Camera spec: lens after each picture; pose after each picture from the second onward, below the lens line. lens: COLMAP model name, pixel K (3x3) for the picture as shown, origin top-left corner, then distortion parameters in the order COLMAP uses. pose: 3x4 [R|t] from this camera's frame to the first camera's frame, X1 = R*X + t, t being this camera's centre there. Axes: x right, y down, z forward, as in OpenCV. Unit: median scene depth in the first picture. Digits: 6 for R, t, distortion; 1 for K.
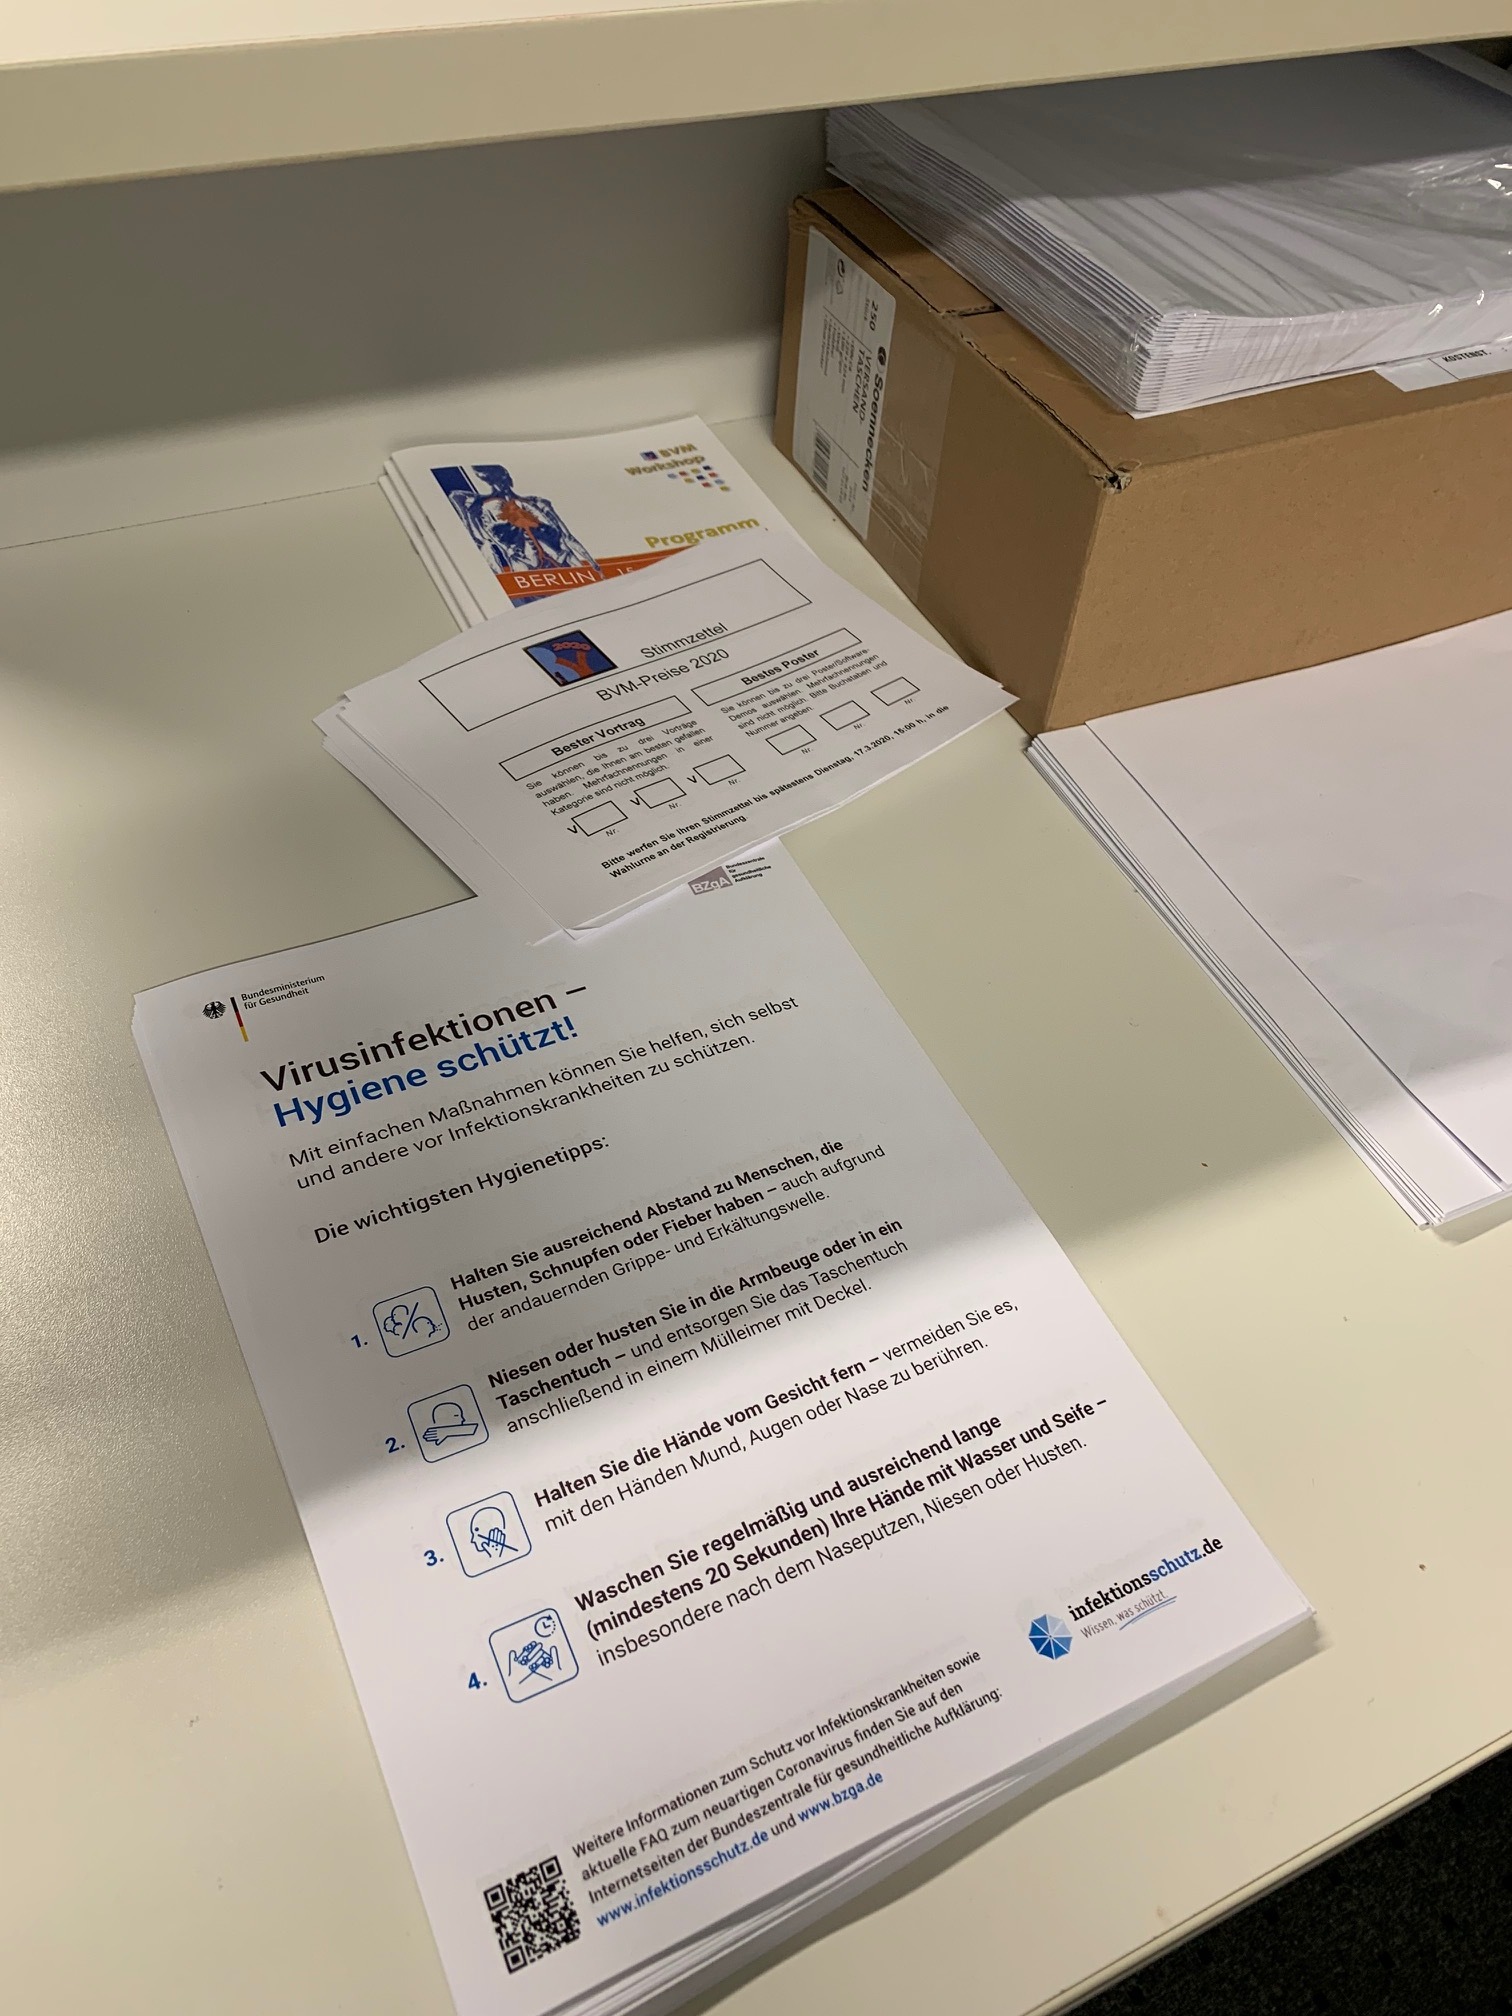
lens RADIAL K [[1520.4, 0, 751.3], [0, 1520.4, 1002.9], [0, 0, 1]] dist [0.177478, -0.541907]
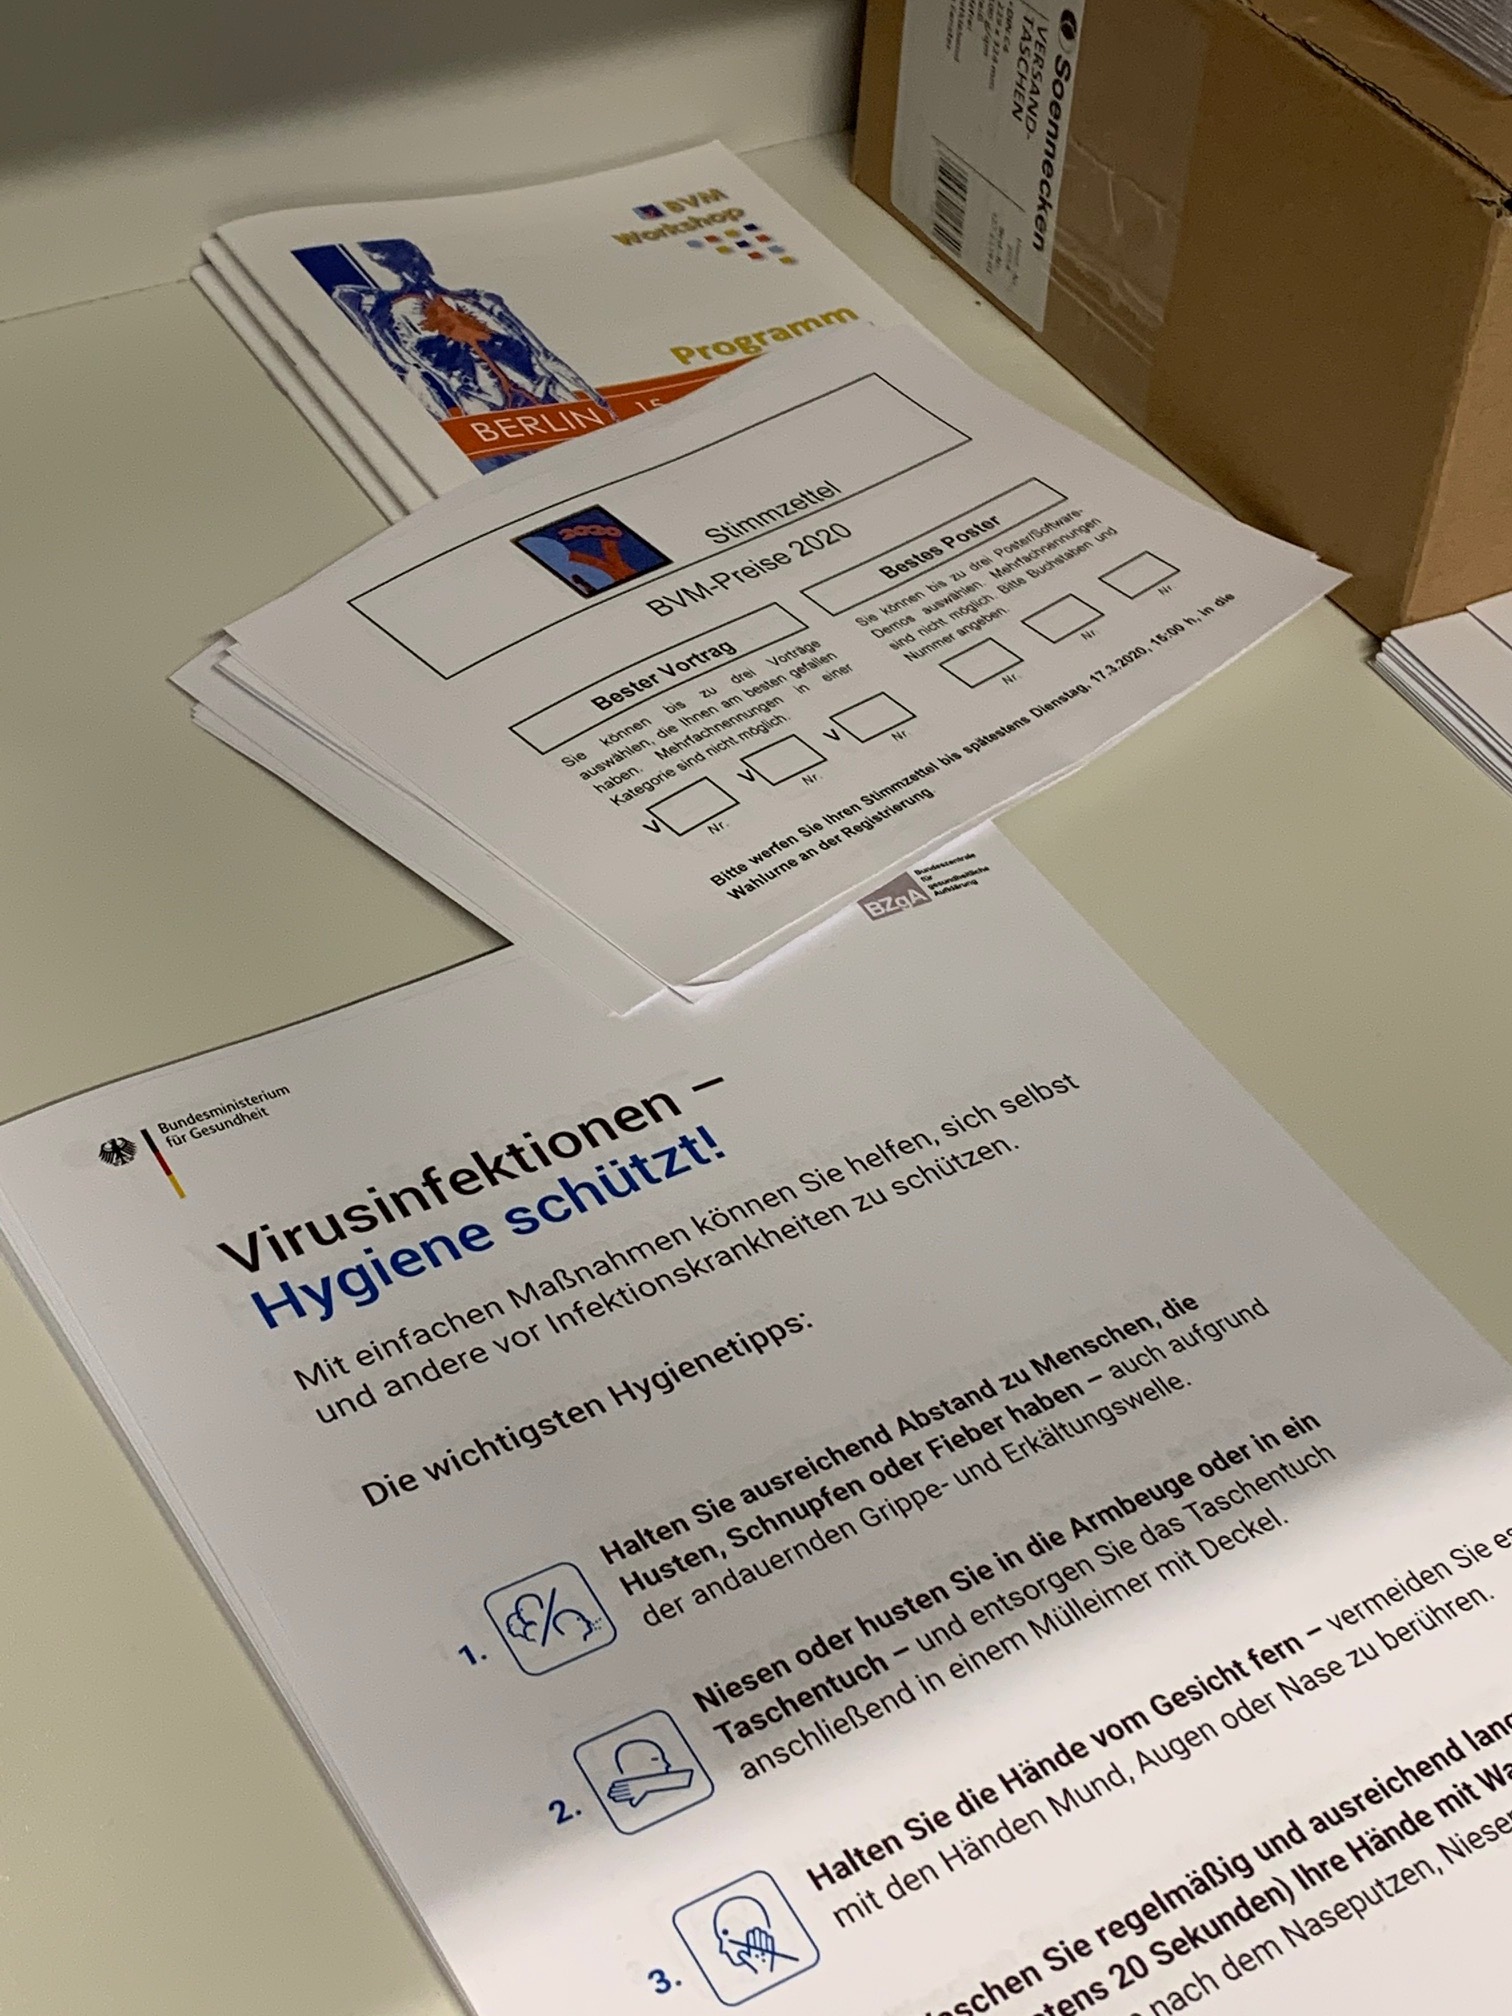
lens RADIAL K [[3012.6, 0, 756.0], [0, 3012.6, 1008.0], [0, 0, 1]] dist [0.199279, -0.625501]
pose [[0.996459, -0.063761, 0.054807, -0.163559], [0.068234, 0.994122, -0.084056, 0.064293], [-0.049125, 0.087498, 0.994953, -0.177741]]
